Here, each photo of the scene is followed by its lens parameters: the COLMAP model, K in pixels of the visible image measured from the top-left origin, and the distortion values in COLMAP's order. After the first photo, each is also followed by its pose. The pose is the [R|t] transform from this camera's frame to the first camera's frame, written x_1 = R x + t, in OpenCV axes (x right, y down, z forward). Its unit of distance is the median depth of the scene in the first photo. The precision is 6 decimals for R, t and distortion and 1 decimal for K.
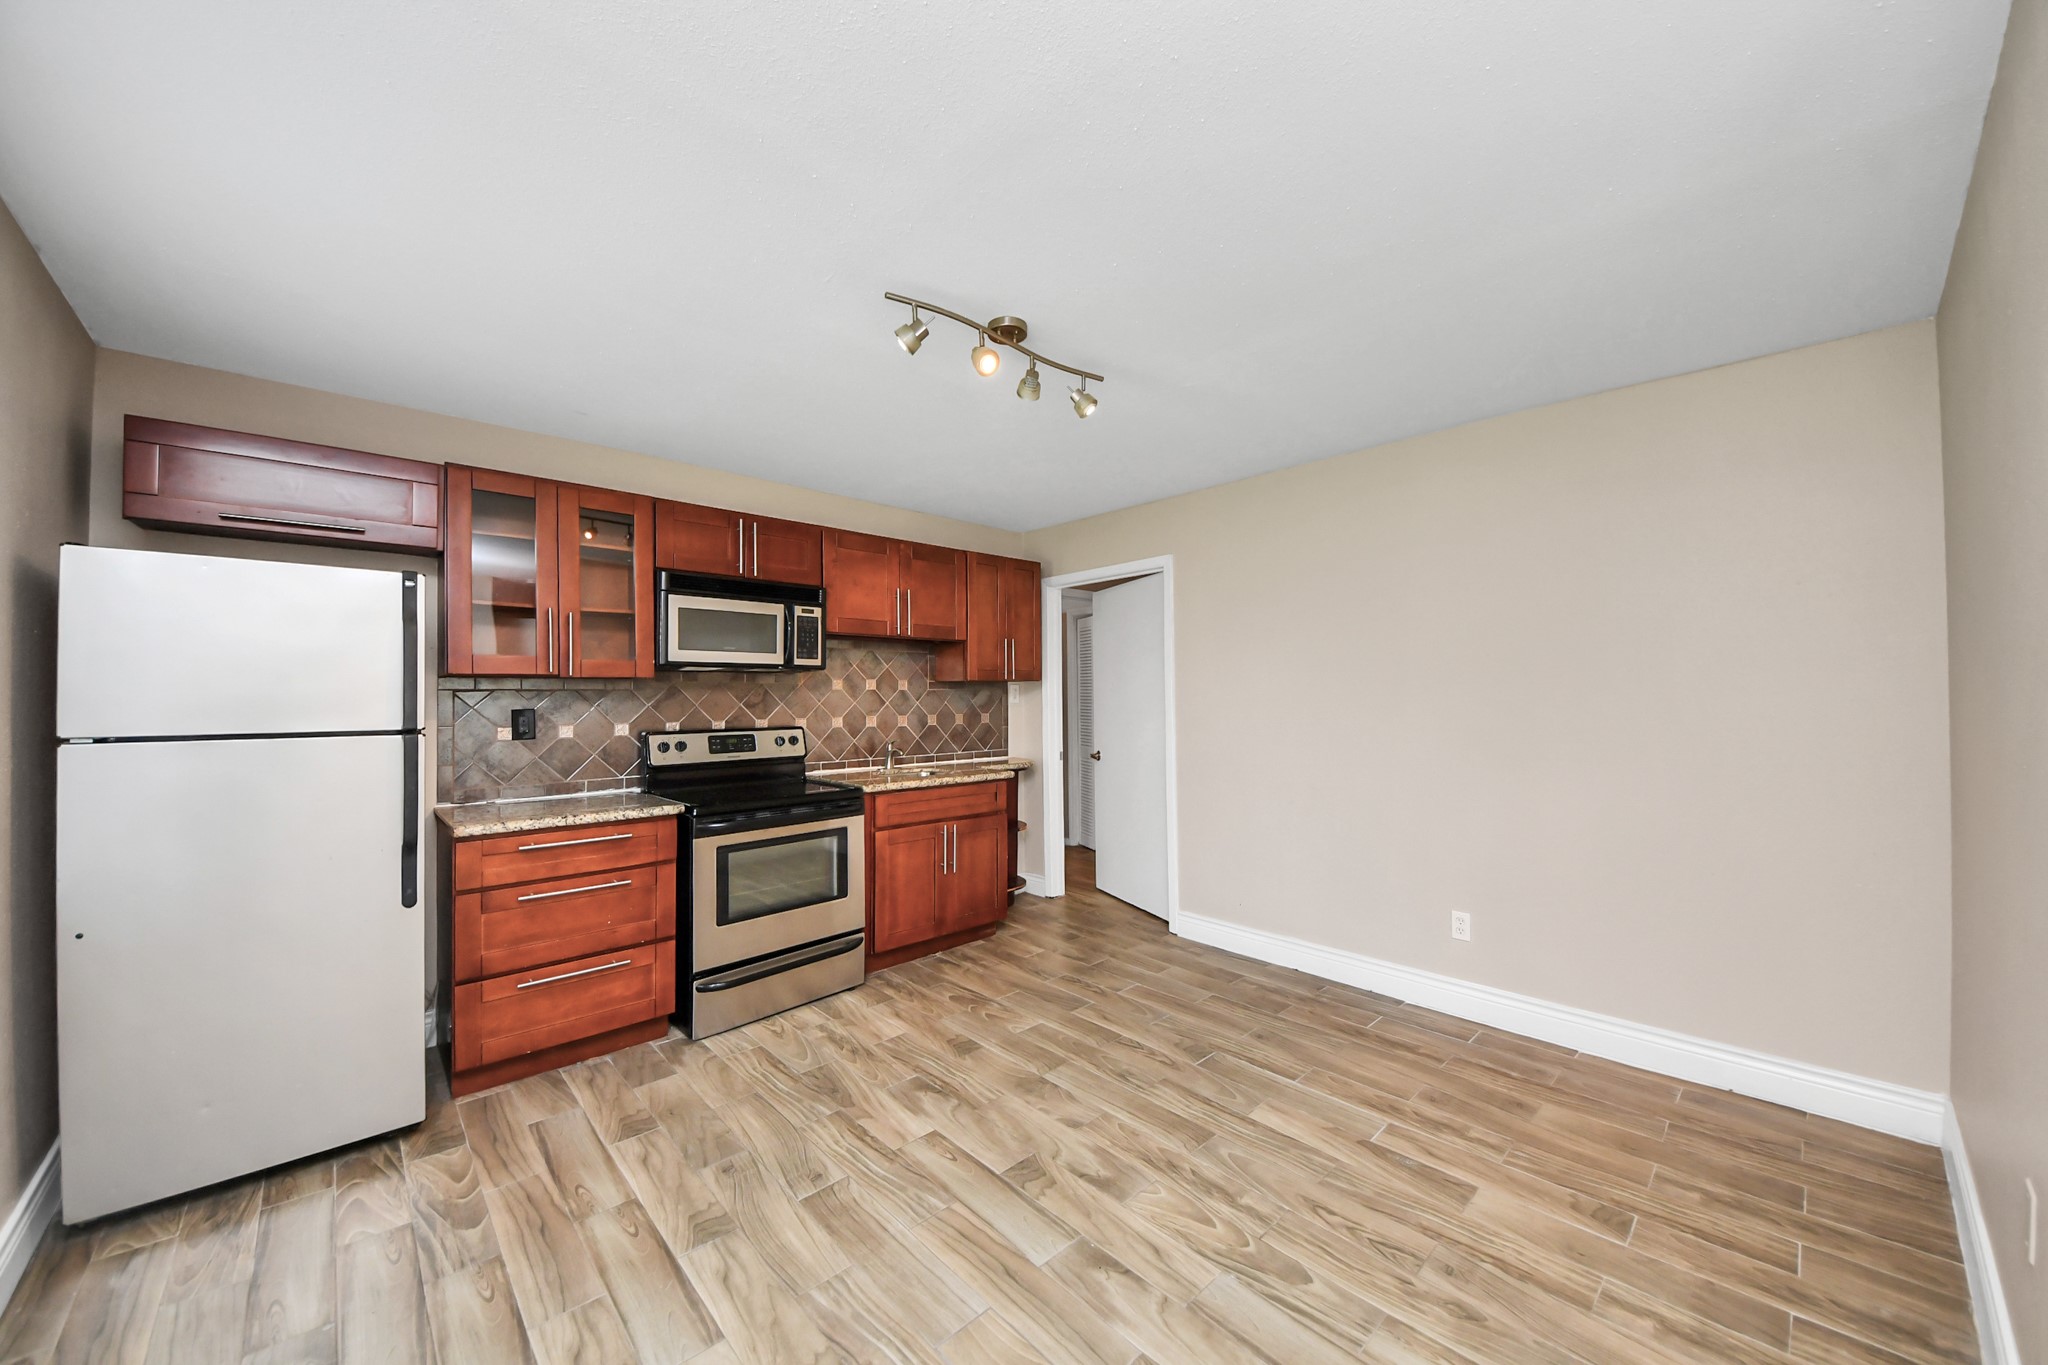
lens RADIAL K [[738.8, 0, 1025.3], [0, 738.8, 683.8], [0, 0, 1]] dist [-0.001195, -0.005729]
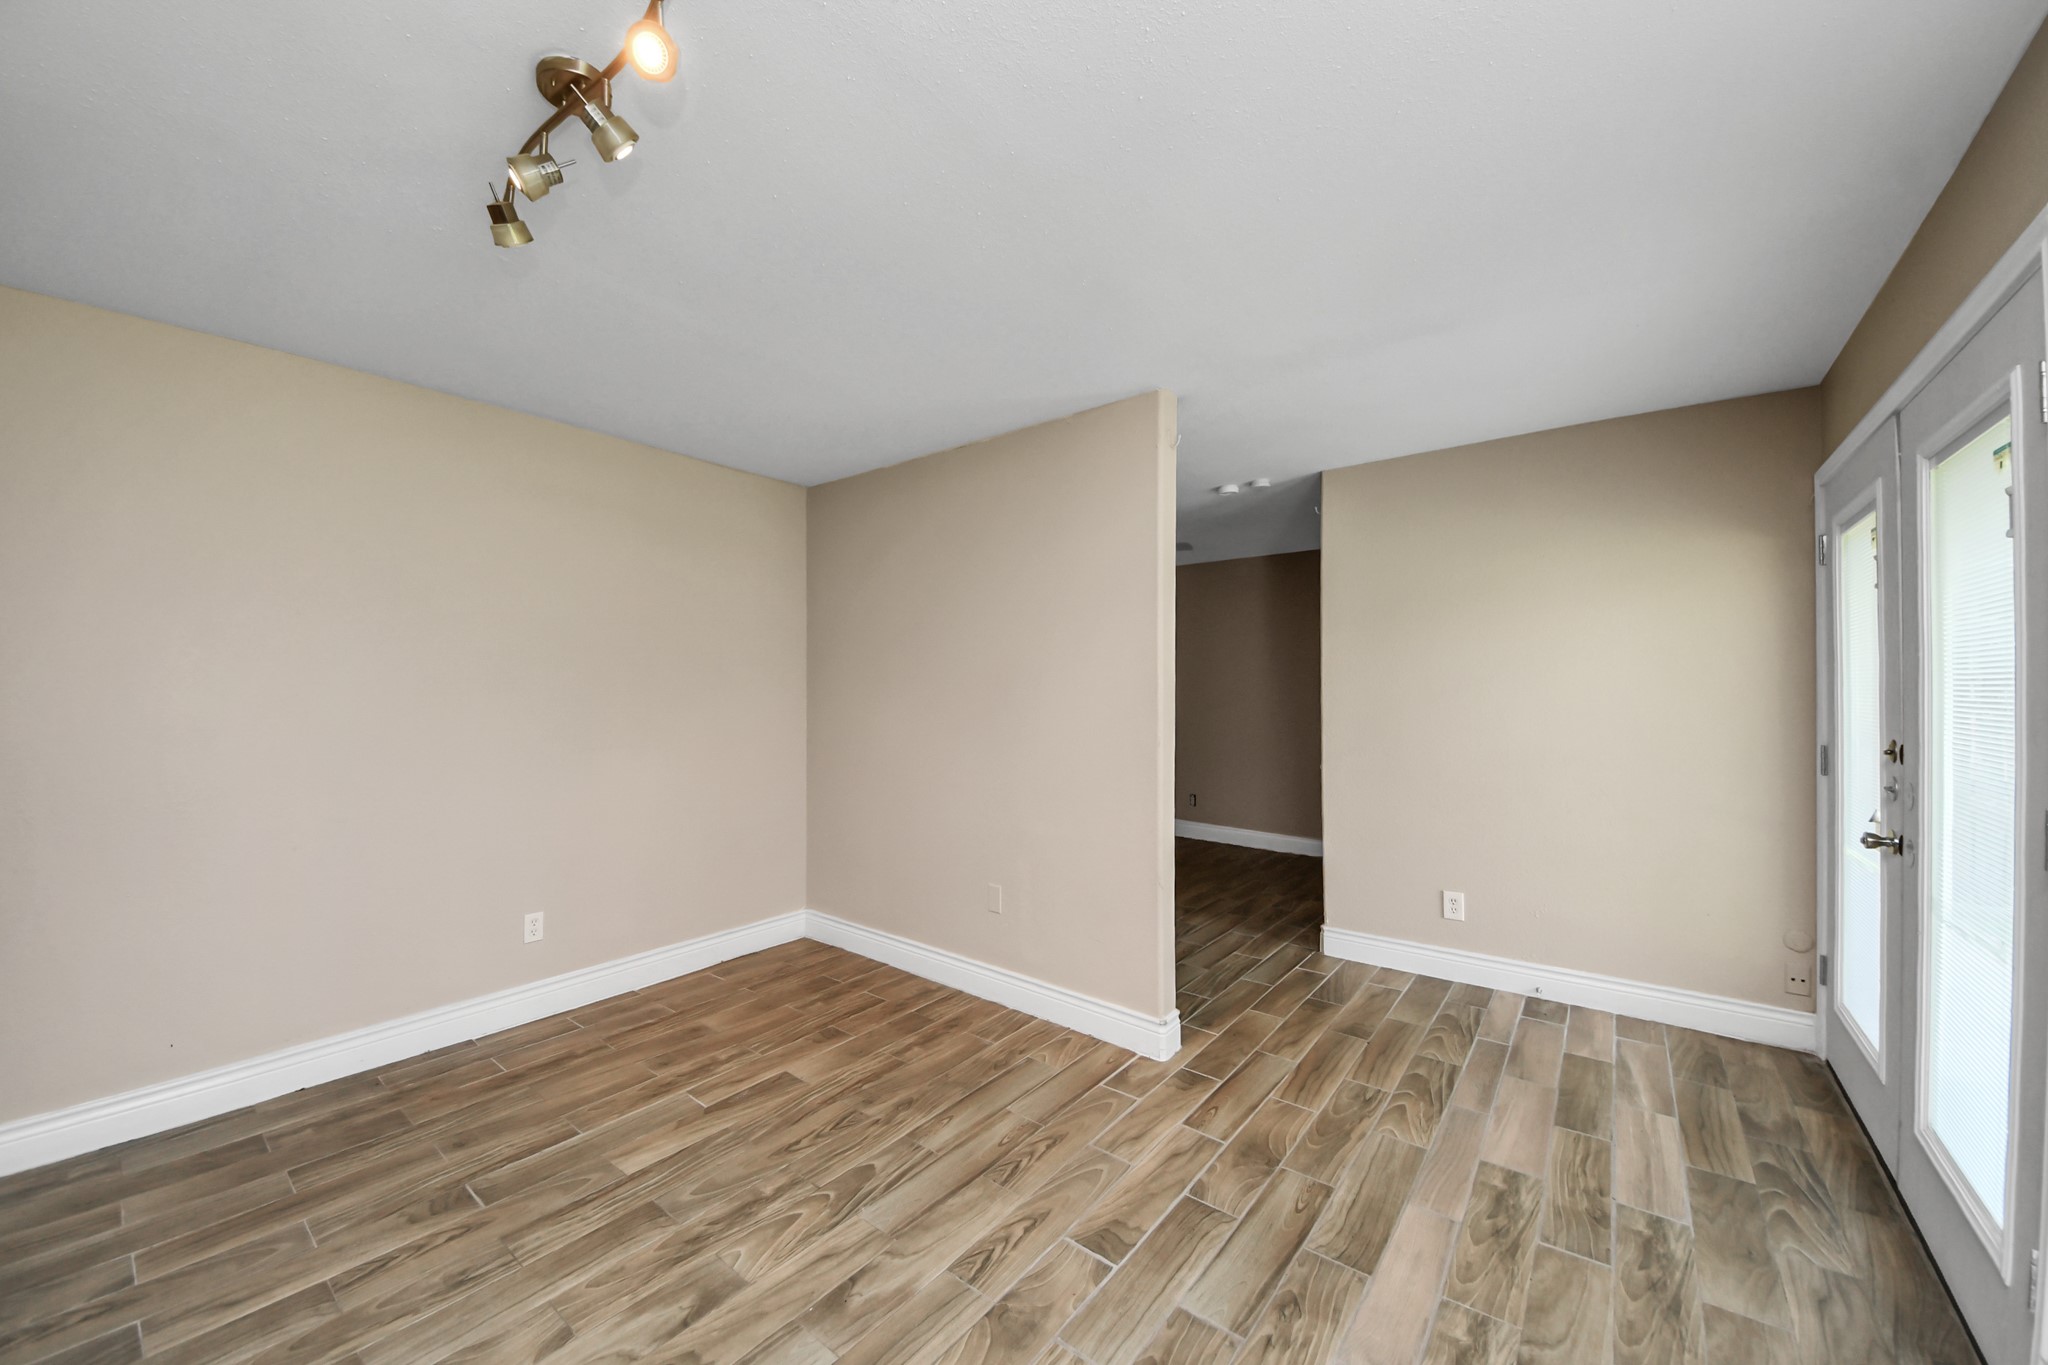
lens RADIAL K [[738.8, 0, 1029.0], [0, 738.8, 683.4], [0, 0, 1]] dist [-0.001195, -0.005729]
pose [[-0.144043, 0.006832, 0.989548, -0.646420], [-0.010632, 0.999908, -0.008451, 0.011405], [-0.989514, -0.011738, -0.143957, 0.686728]]
